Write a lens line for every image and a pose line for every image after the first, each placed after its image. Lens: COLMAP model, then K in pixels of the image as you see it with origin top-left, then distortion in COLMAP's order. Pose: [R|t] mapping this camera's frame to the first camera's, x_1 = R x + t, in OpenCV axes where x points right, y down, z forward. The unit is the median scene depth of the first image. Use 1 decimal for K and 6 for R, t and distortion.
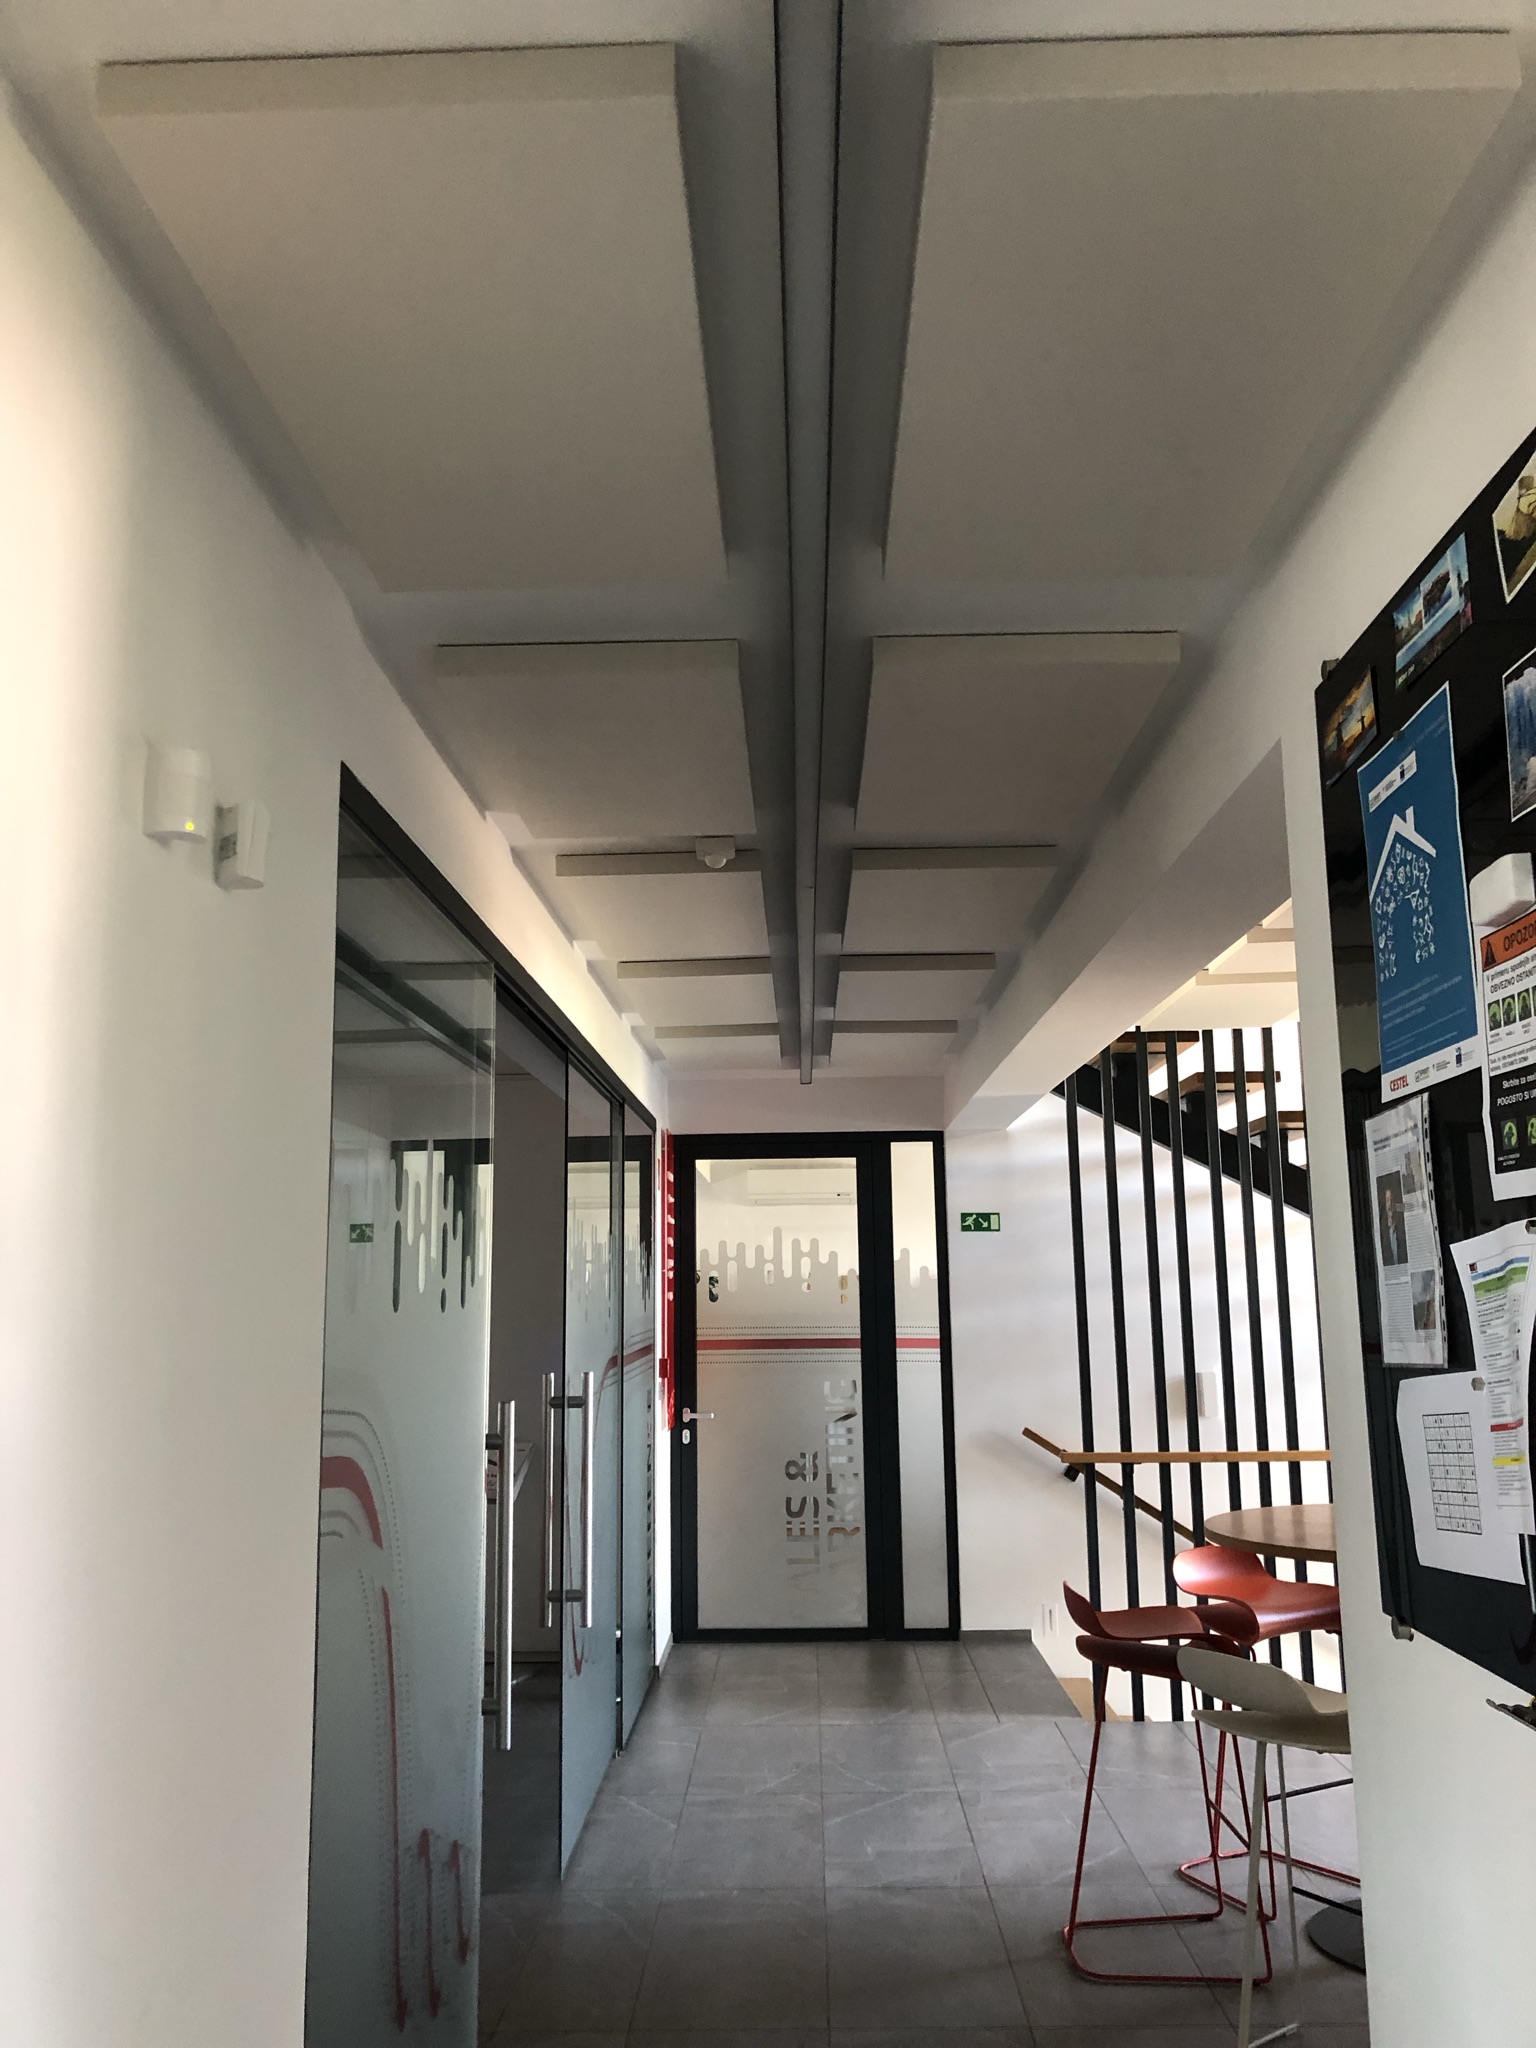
lens RADIAL K [[1673.8, 0, 761.4], [0, 1673.8, 1026.6], [0, 0, 1]] dist [0.002500, -0.027302]
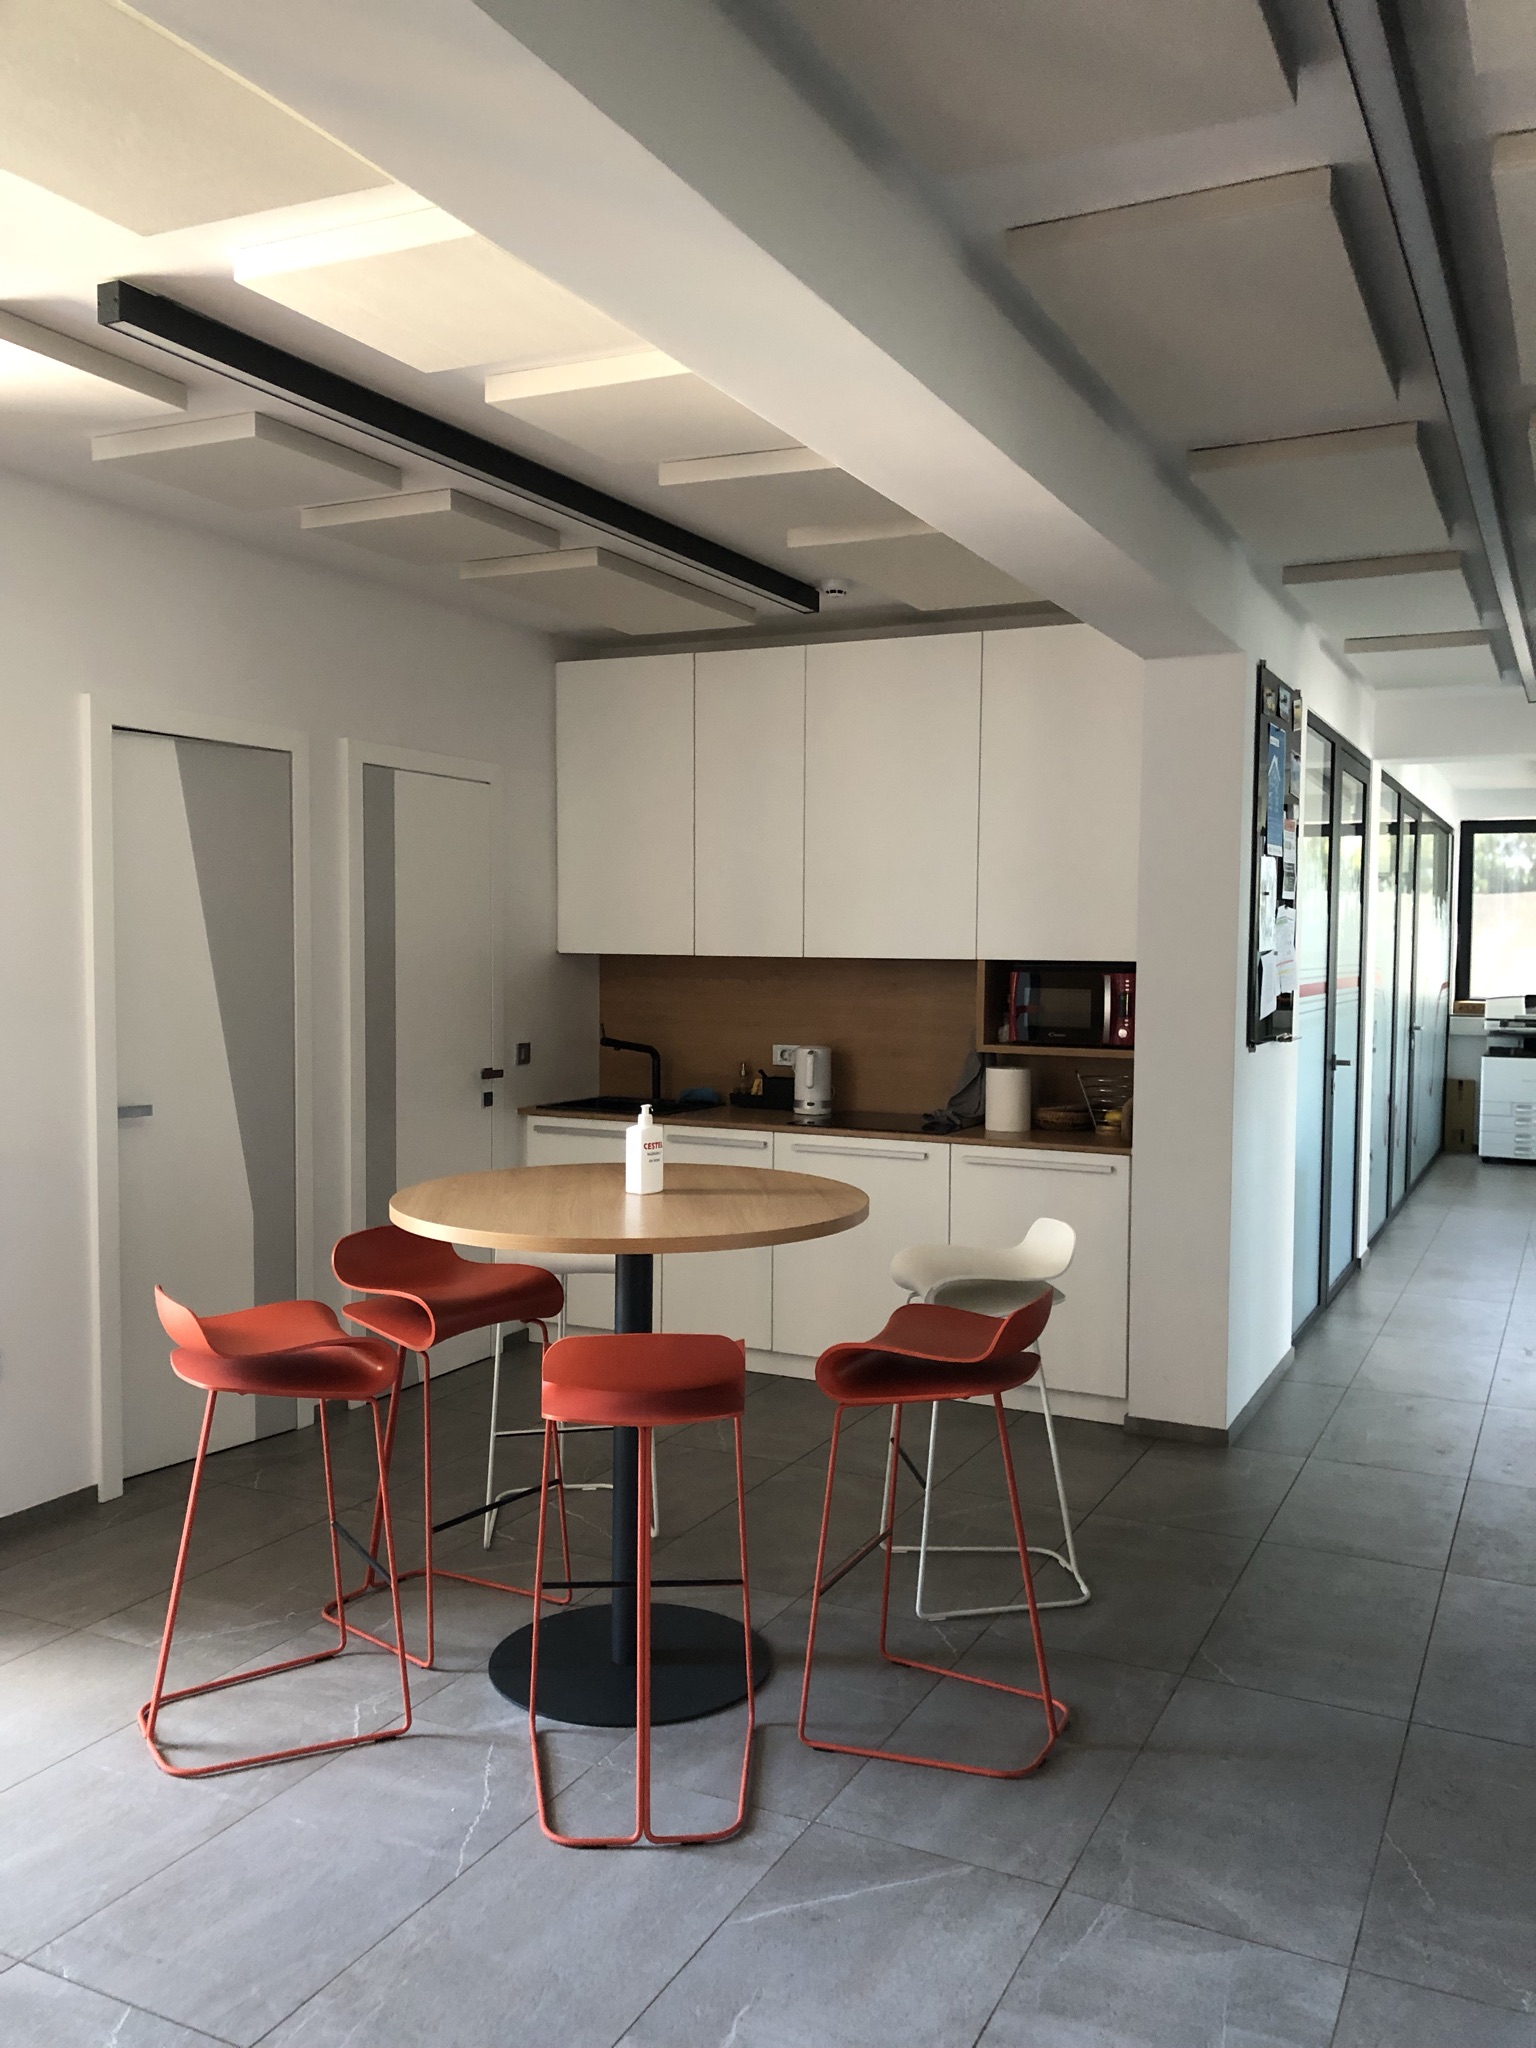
lens RADIAL K [[1673.8, 0, 766.4], [0, 1673.8, 1014.4], [0, 0, 1]] dist [0.002500, -0.027302]
pose [[-0.910006, 0.002508, 0.414587, -0.009258], [-0.050888, 0.991745, -0.117699, 0.185965], [-0.411460, -0.128205, -0.902366, 1.049226]]
